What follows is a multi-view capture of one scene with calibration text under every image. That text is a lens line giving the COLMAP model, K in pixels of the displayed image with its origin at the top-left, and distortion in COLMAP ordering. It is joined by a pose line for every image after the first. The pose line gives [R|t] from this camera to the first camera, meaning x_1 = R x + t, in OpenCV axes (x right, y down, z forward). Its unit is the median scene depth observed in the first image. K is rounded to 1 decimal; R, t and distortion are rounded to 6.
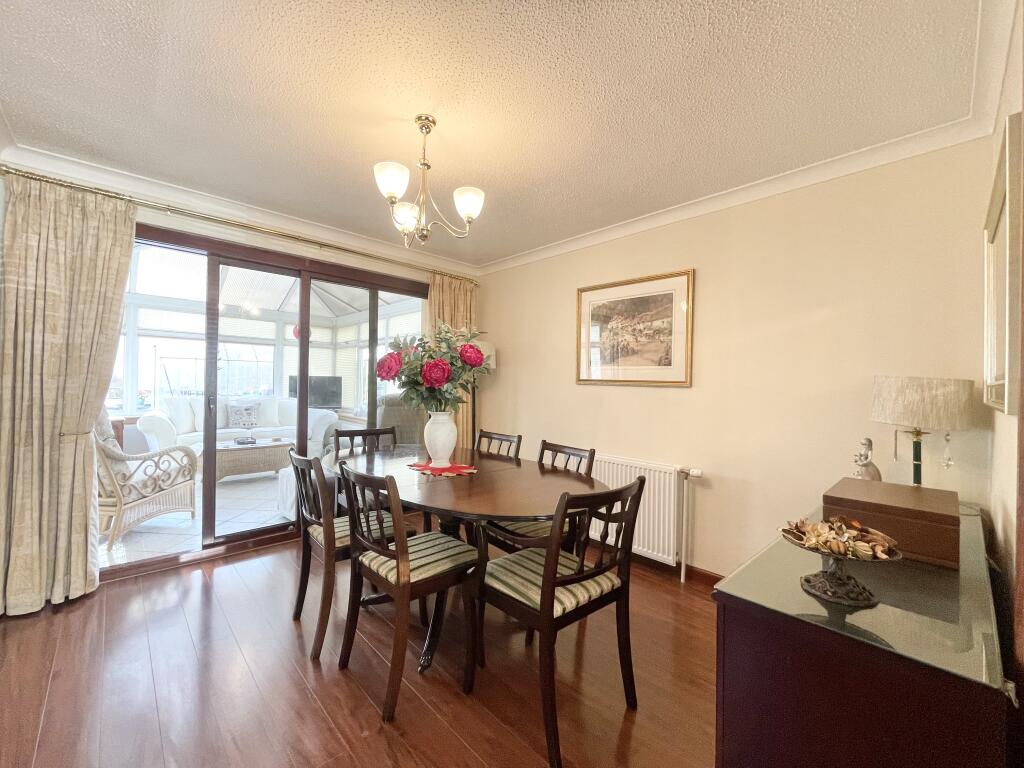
lens RADIAL K [[417.1, 0, 511.0], [0, 417.1, 382.0], [0, 0, 1]] dist [-0.002097, -0.000023]
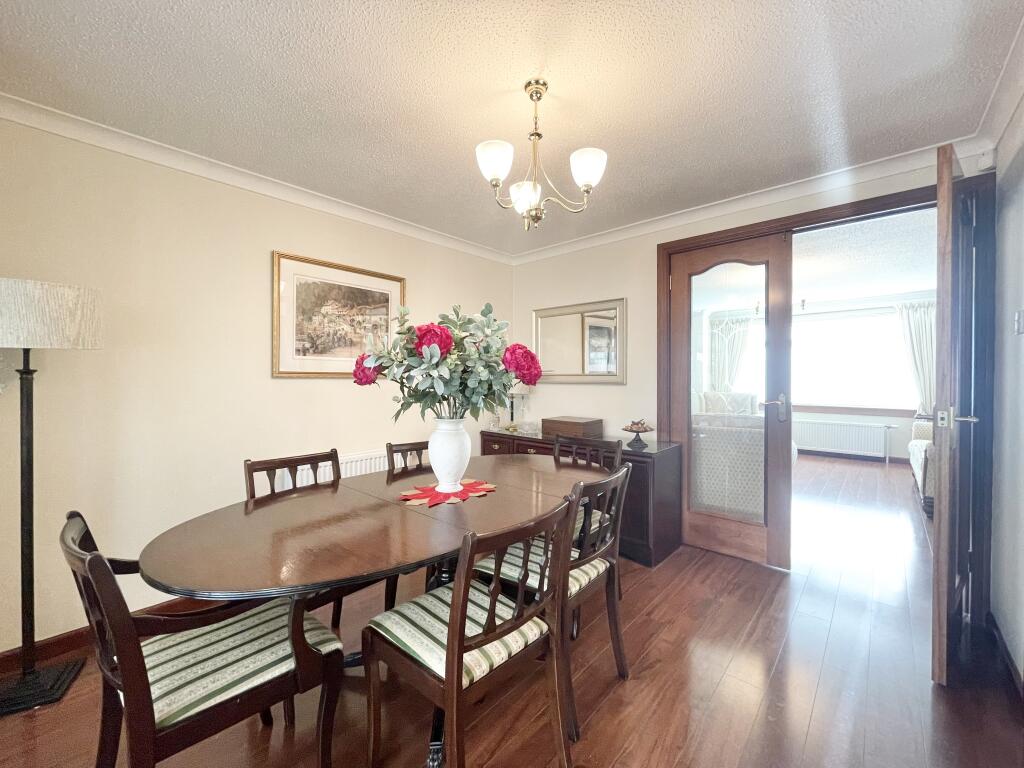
lens RADIAL K [[408.6, 0, 479.1], [0, 408.6, 385.6], [0, 0, 1]] dist [-0.000699, -0.000008]
pose [[-0.025656, -0.043301, 0.998733, -0.660135], [-0.005193, 0.999054, 0.043182, -0.015652], [-0.999657, -0.004078, -0.025856, 0.716835]]
